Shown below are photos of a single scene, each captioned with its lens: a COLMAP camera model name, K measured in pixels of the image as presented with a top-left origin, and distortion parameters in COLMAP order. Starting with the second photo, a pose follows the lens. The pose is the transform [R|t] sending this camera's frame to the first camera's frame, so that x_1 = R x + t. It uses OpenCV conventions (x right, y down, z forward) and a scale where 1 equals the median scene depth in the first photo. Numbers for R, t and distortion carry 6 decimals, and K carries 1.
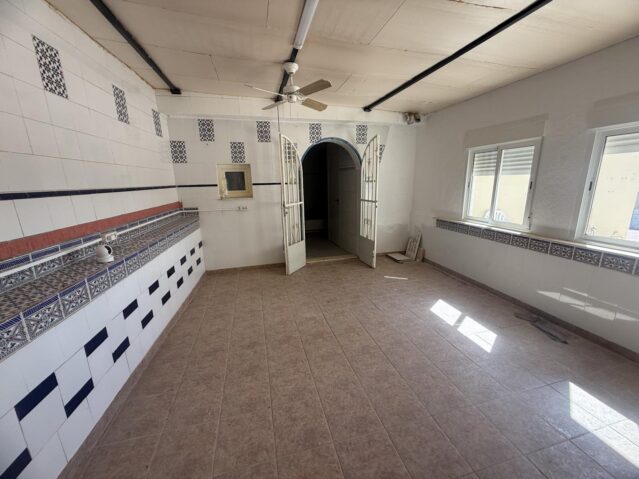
lens RADIAL K [[255.6, 0, 316.2], [0, 255.6, 238.4], [0, 0, 1]] dist [0.000571, 0.000356]
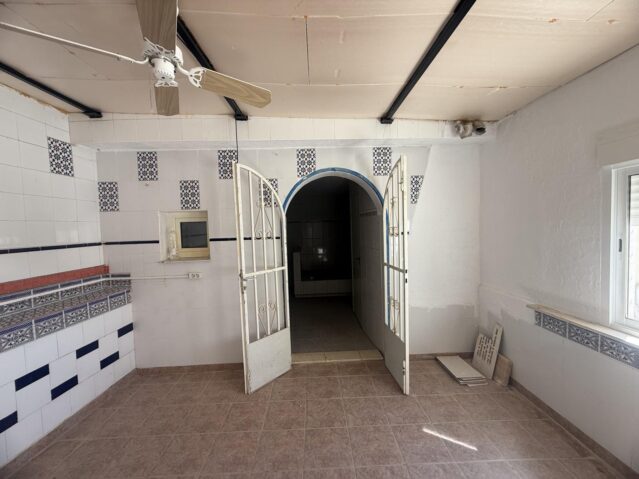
lens RADIAL K [[255.6, 0, 316.6], [0, 255.6, 239.3], [0, 0, 1]] dist [0.000571, 0.000356]
pose [[0.974758, 0.001946, -0.223255, 0.169472], [-0.039846, 0.985424, -0.165384, -0.111926], [0.219679, 0.170106, 0.960627, 0.411868]]
